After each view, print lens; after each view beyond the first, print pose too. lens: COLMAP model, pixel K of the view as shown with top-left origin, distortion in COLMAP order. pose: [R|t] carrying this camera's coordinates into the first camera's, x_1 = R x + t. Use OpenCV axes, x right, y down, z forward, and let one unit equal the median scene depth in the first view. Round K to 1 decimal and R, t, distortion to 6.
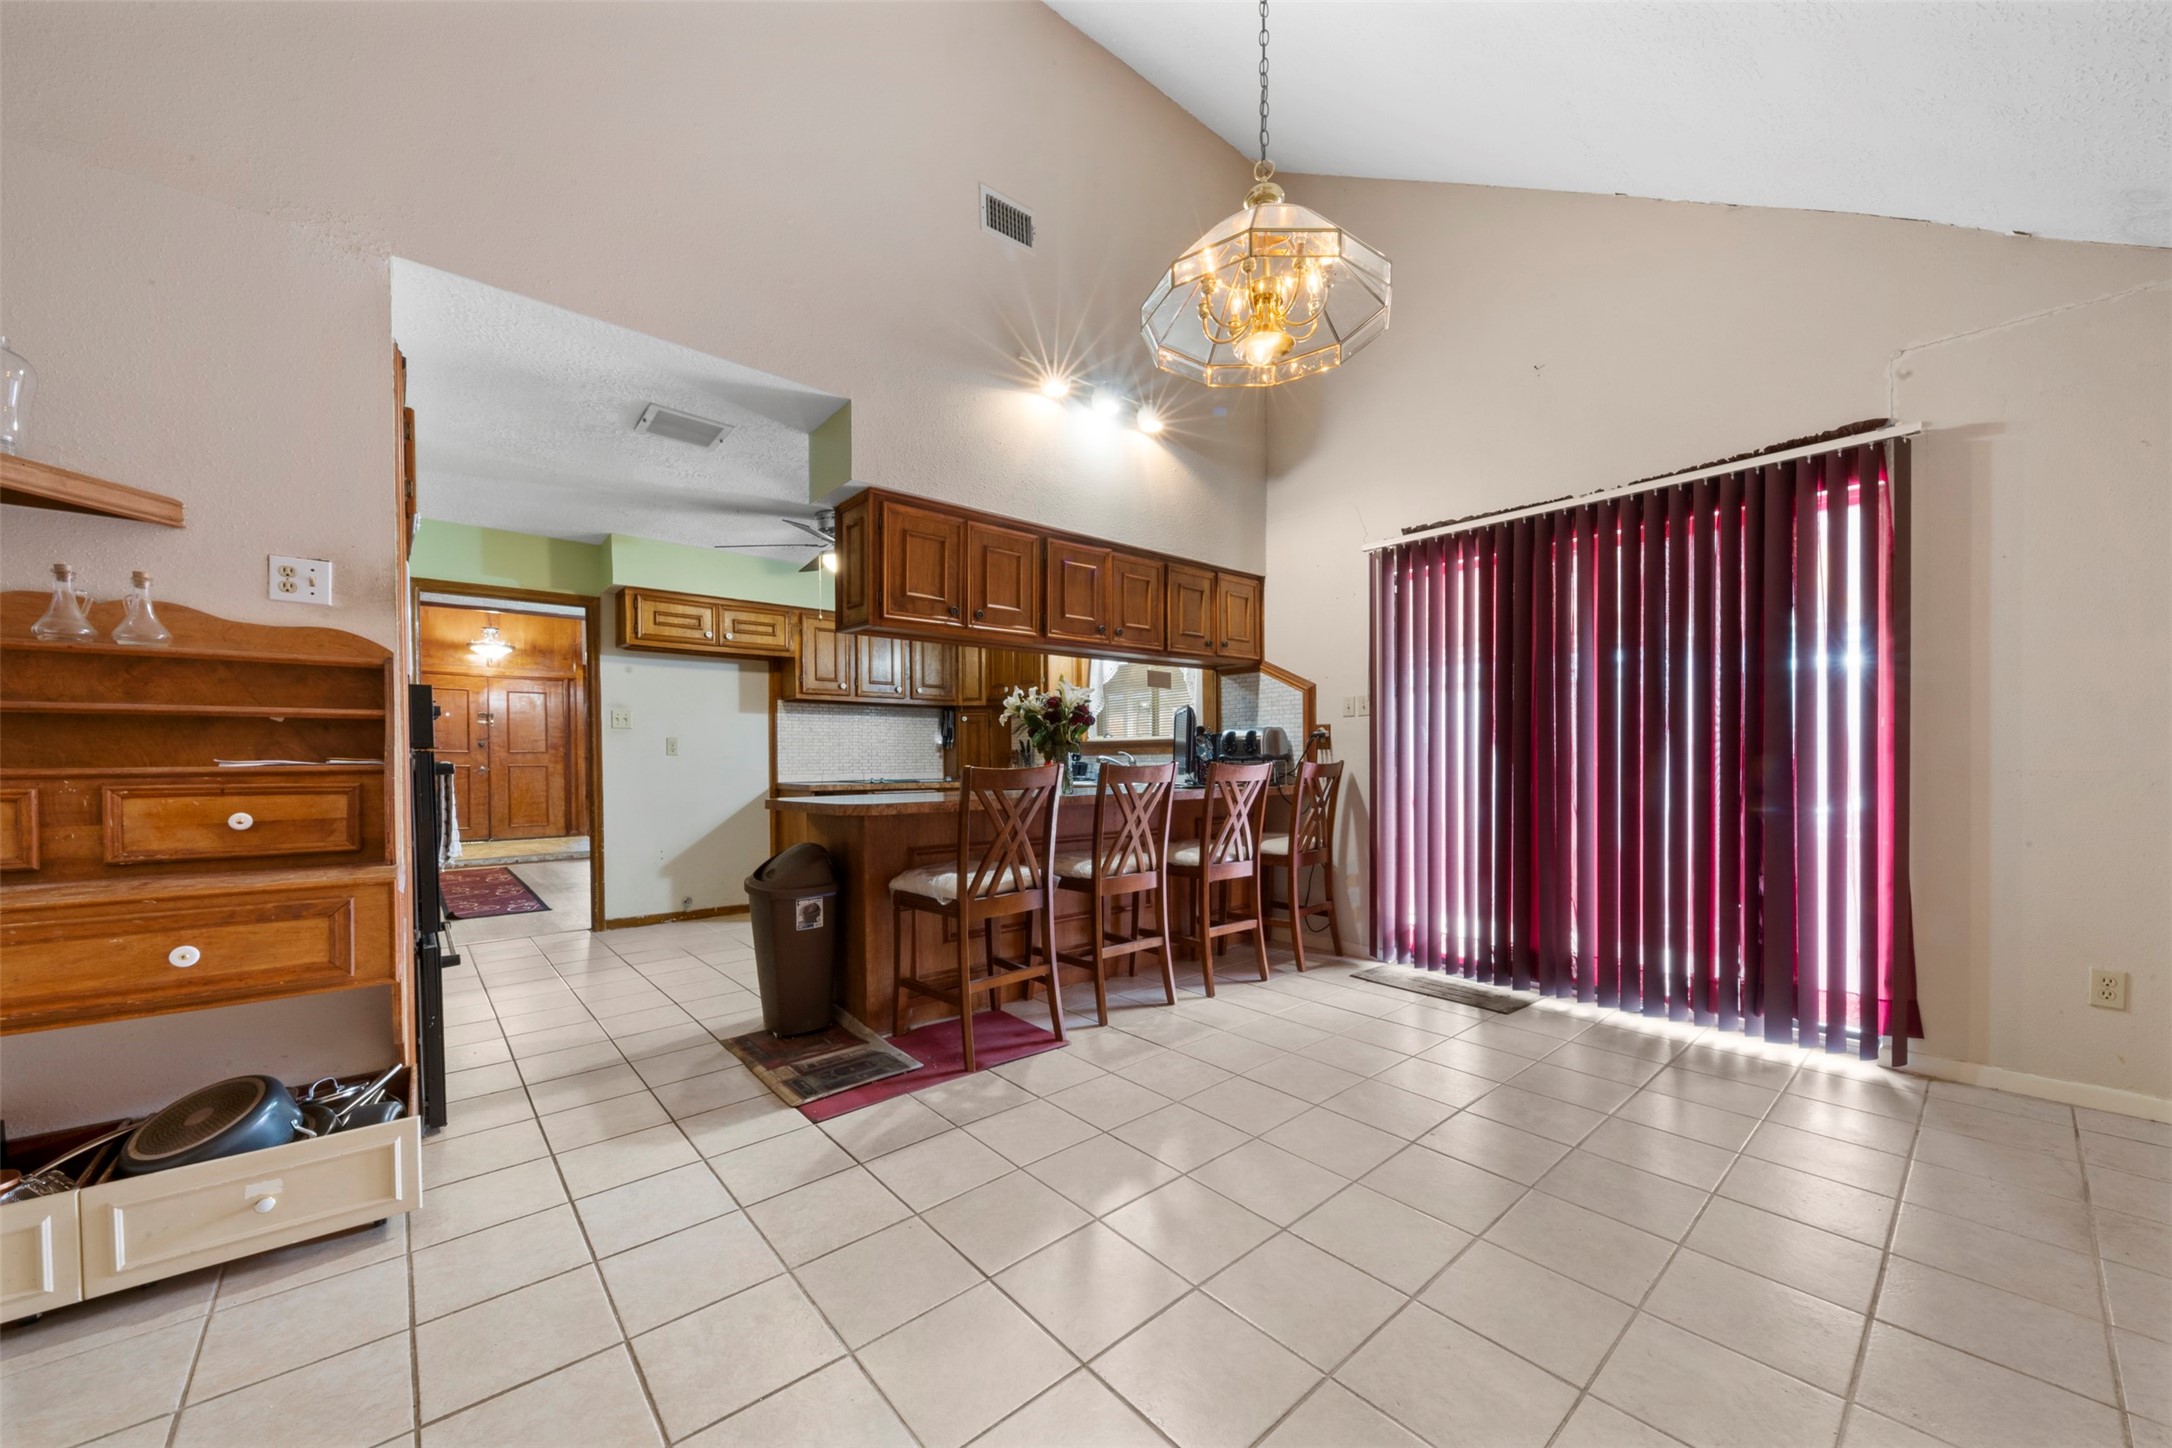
lens RADIAL K [[788.5, 0, 1086.0], [0, 788.5, 724.0], [0, 0, 1]] dist [0.015042, -0.007032]
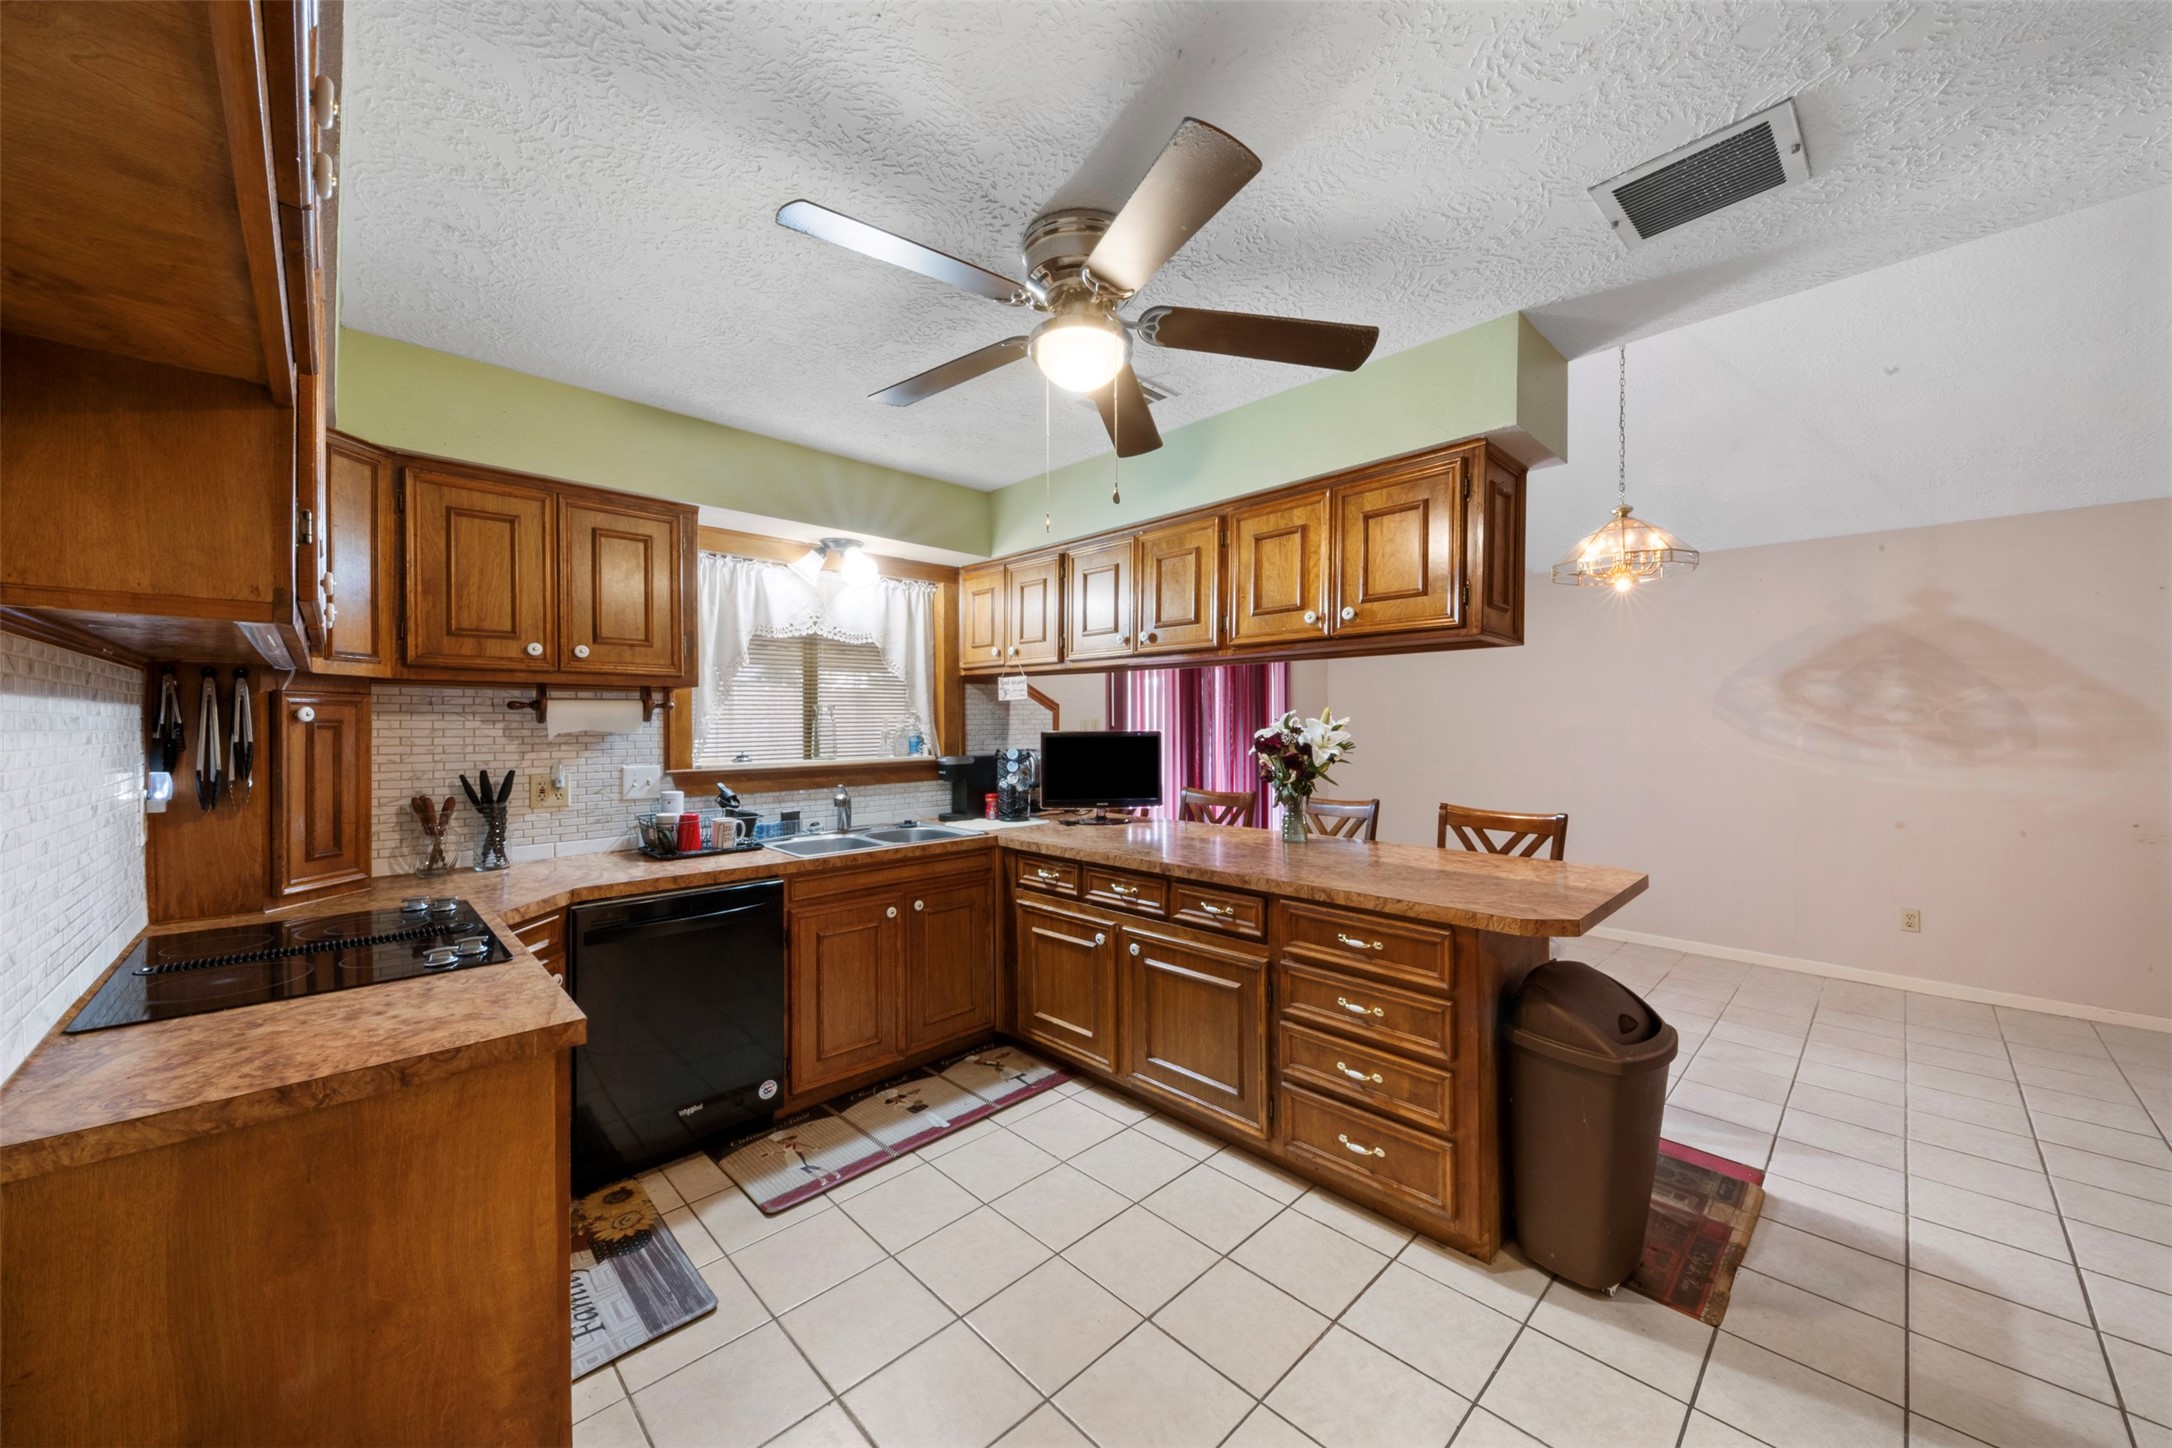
lens RADIAL K [[788.5, 0, 1086.0], [0, 788.5, 724.0], [0, 0, 1]] dist [0.015042, -0.007032]
pose [[-0.053106, 0.009747, 0.998541, -0.700706], [-0.037452, 0.999229, -0.011746, -0.016152], [-0.997886, -0.038022, -0.052700, 1.028540]]
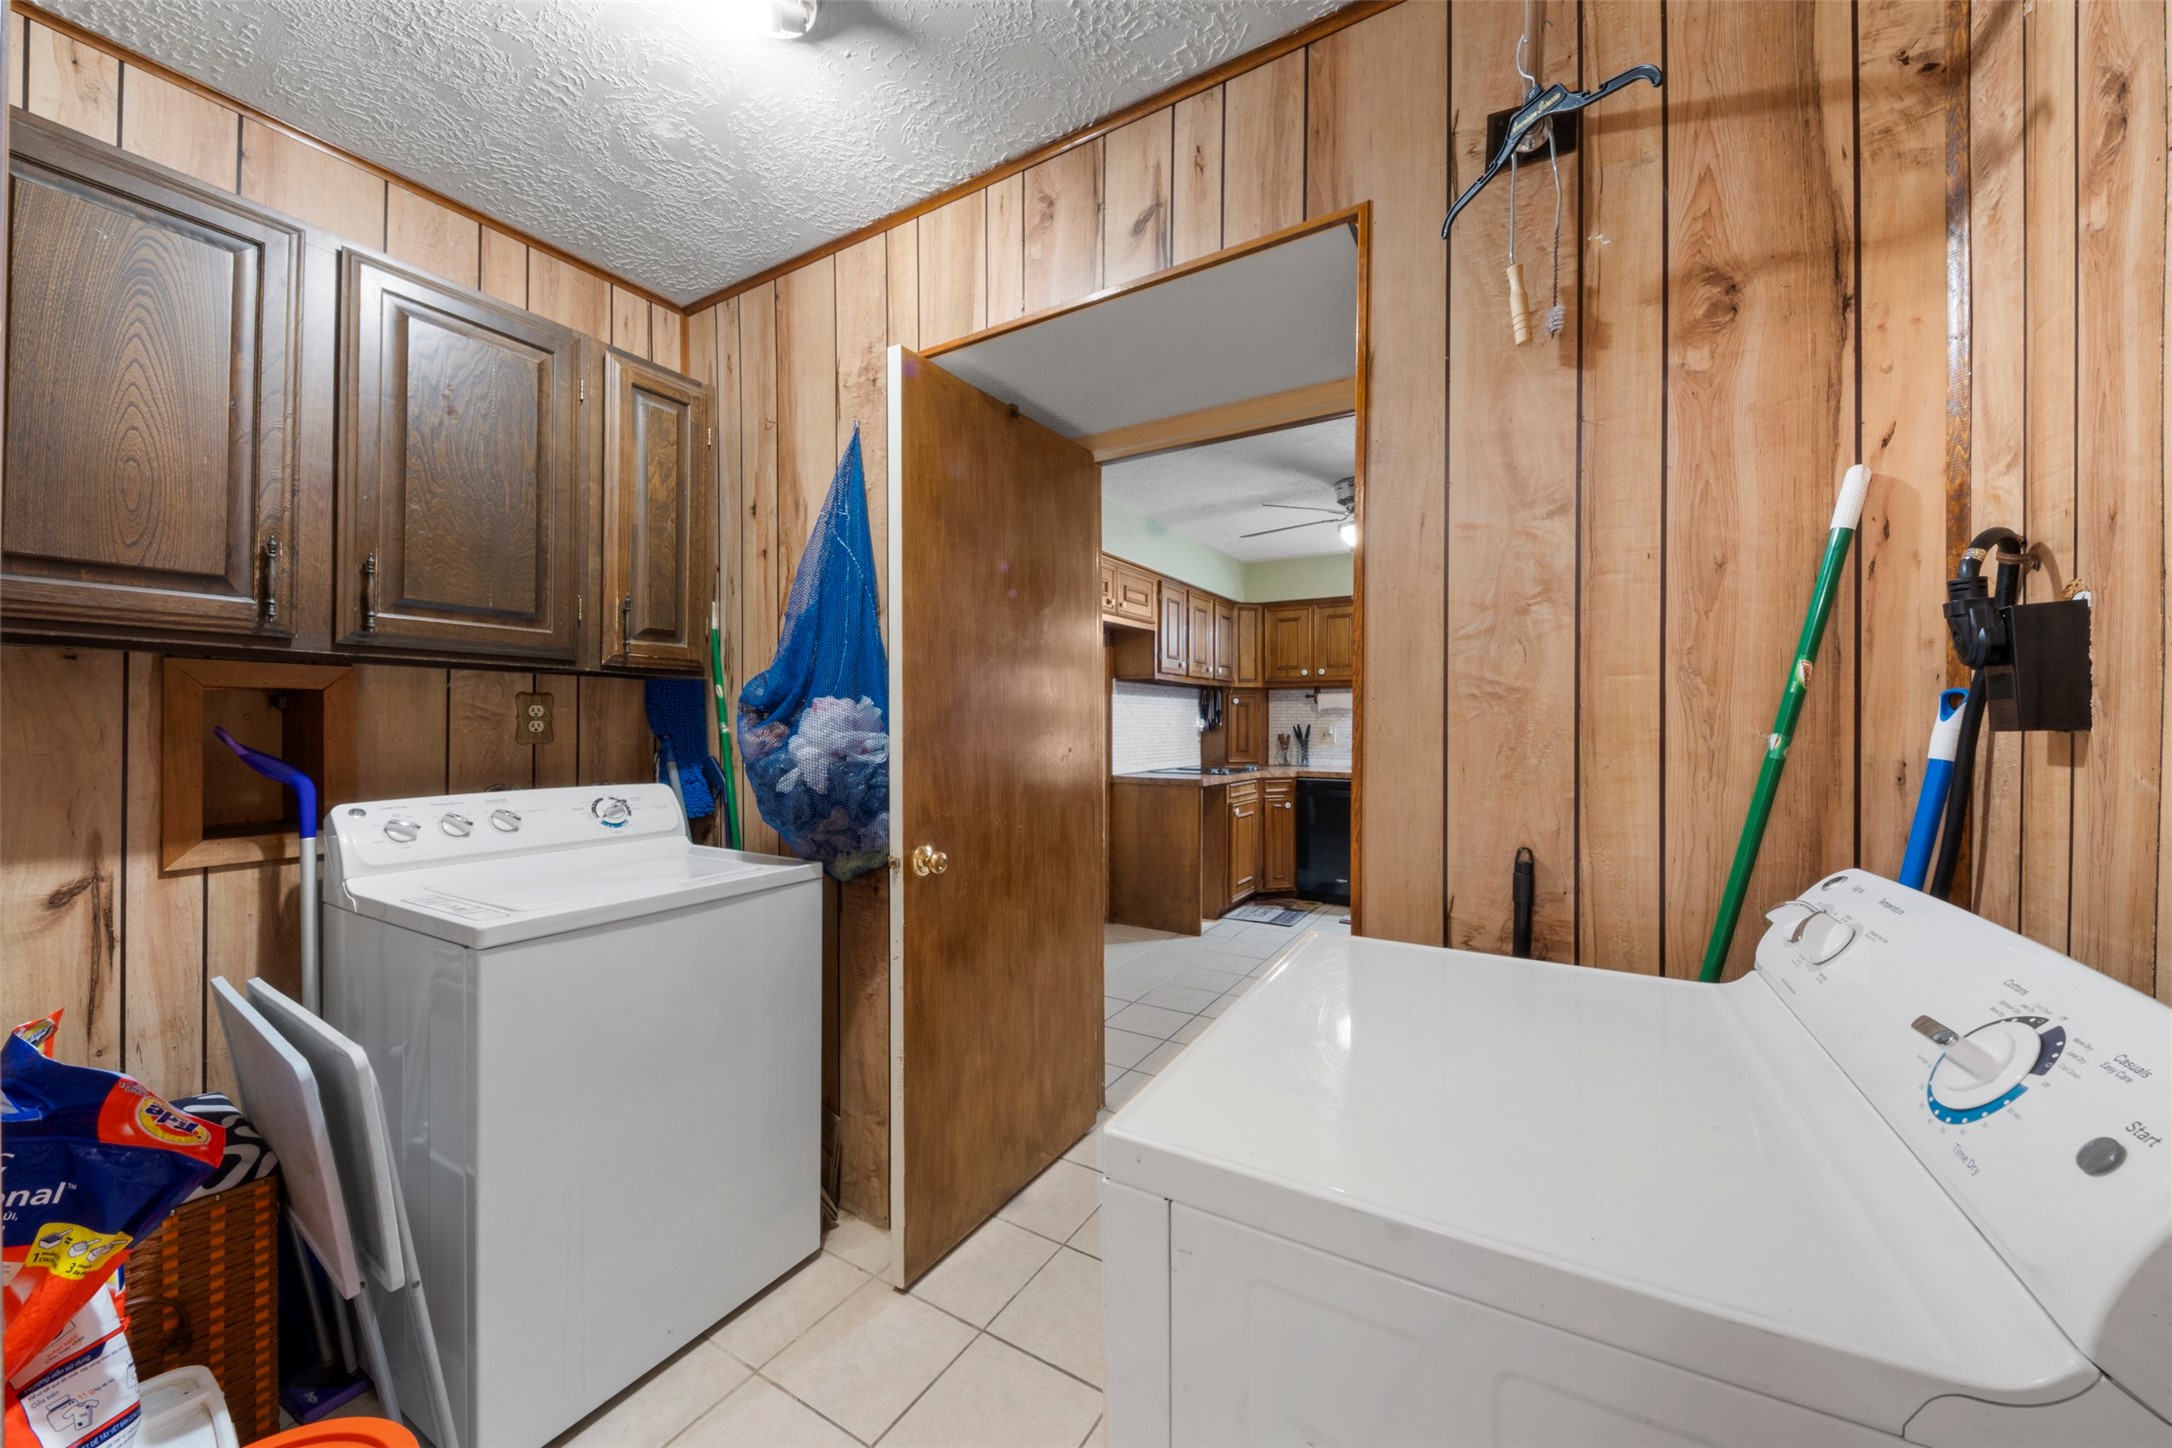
lens RADIAL K [[788.5, 0, 1086.0], [0, 788.5, 724.0], [0, 0, 1]] dist [0.015042, -0.007032]
pose [[0.952106, 0.007570, 0.305675, -0.867566], [-0.020149, 0.999074, 0.038017, -0.017368], [-0.305104, -0.042355, 0.951377, 0.264545]]
